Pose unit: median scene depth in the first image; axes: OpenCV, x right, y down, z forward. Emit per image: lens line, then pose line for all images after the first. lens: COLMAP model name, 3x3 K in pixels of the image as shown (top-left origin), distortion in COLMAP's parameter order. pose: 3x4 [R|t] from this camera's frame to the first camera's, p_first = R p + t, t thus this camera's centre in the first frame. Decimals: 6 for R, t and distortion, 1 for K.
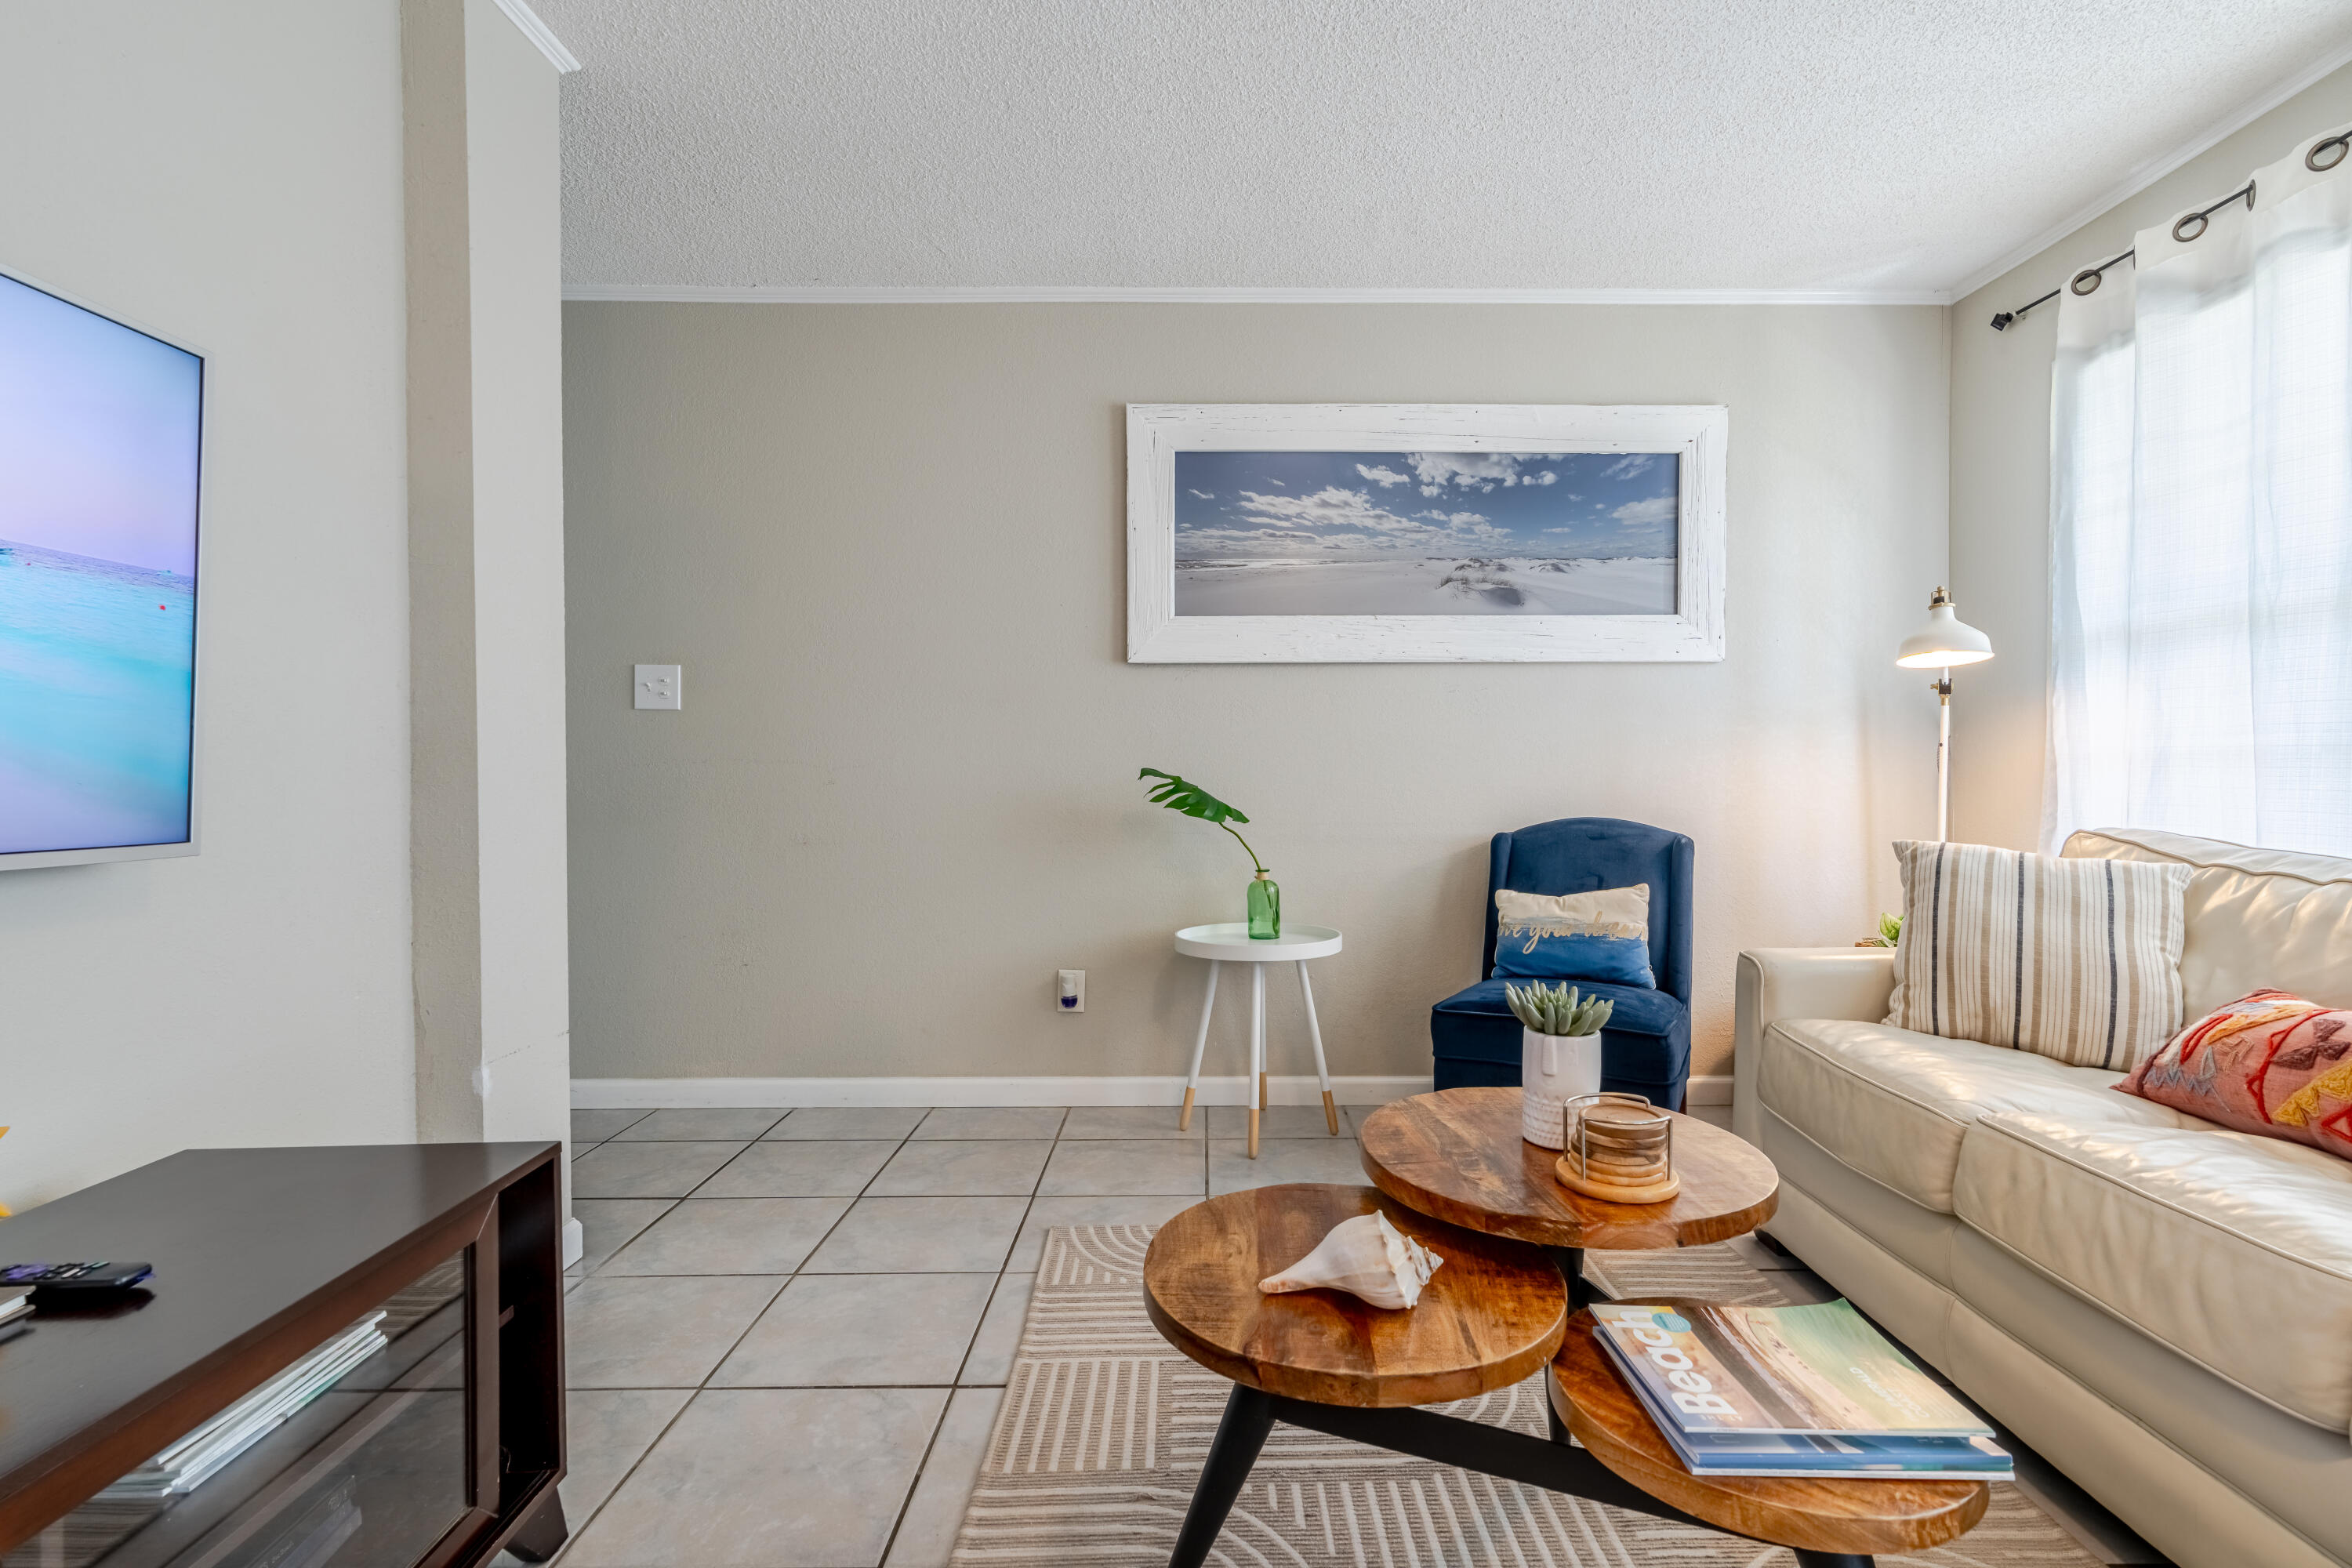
lens RADIAL K [[1101.6, 0, 1234.4], [0, 1101.6, 786.8], [0, 0, 1]] dist [-0.003591, 0.001302]
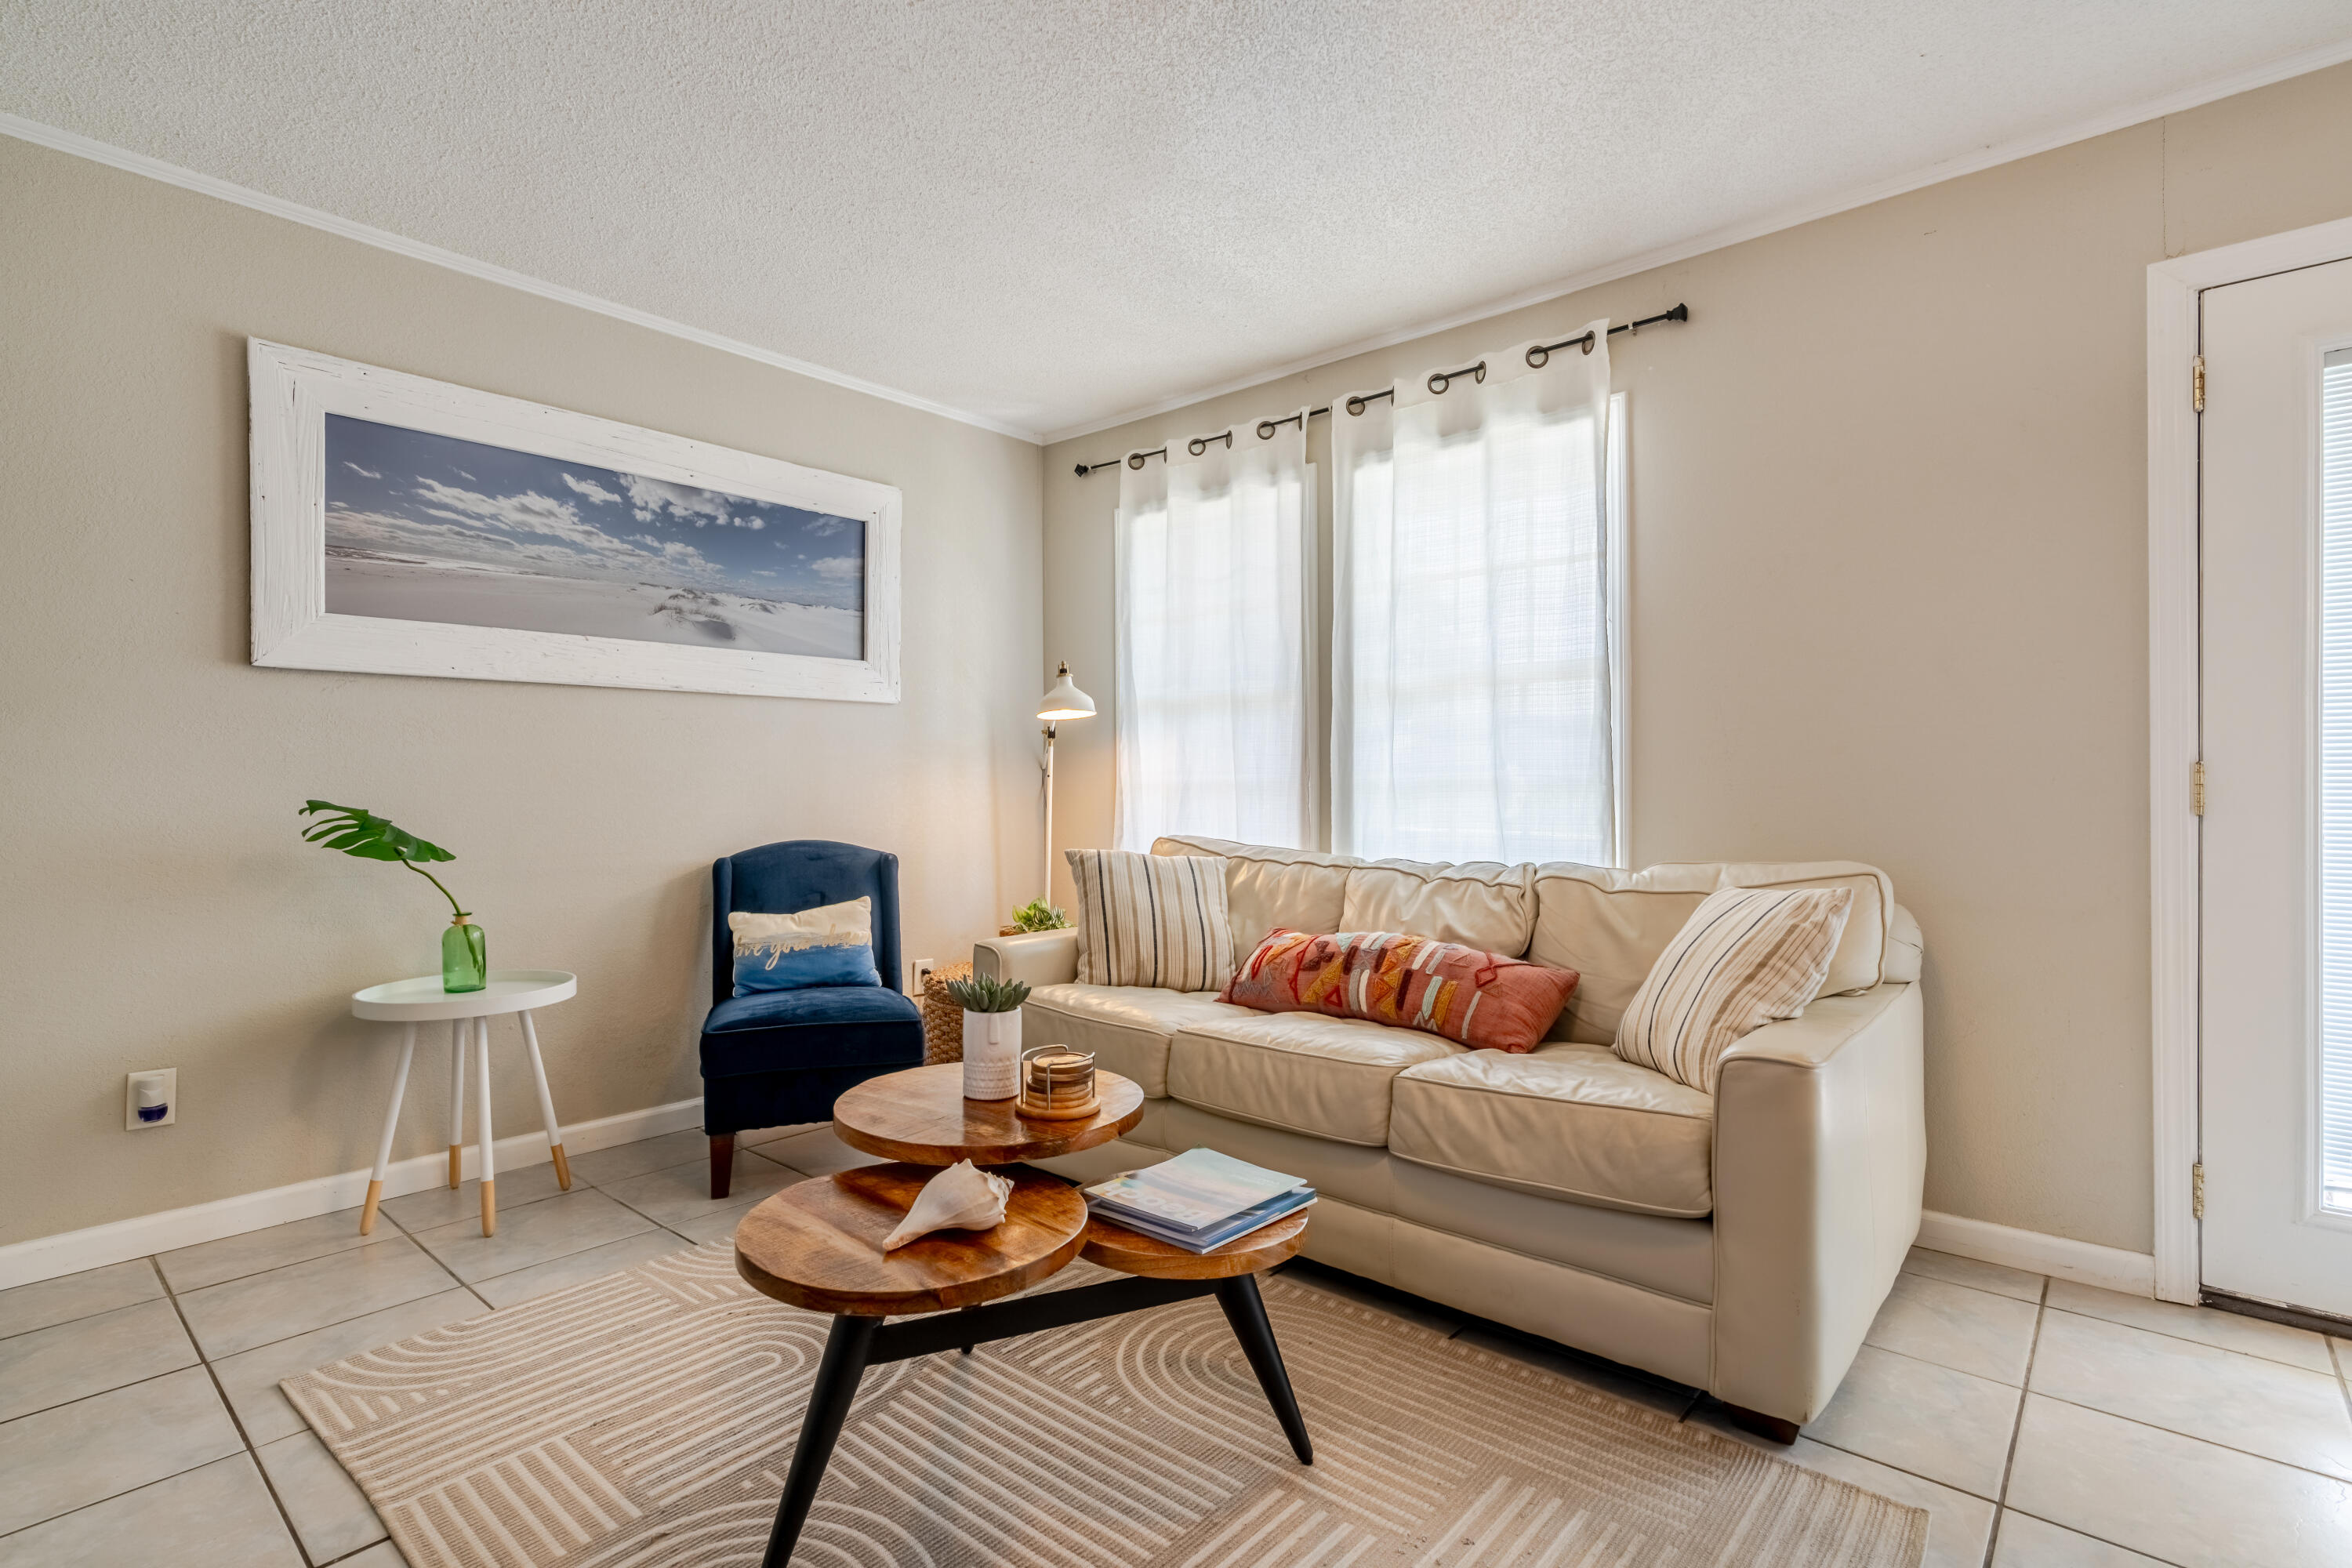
lens RADIAL K [[1111.6, 0, 1176.2], [0, 1111.6, 784.2], [0, 0, 1]] dist [-0.001255, -0.000501]
pose [[0.670951, -0.000440, 0.741501, -0.242047], [0.010210, 0.999910, -0.008646, -0.014098], [-0.741431, 0.013372, 0.670896, -0.020701]]
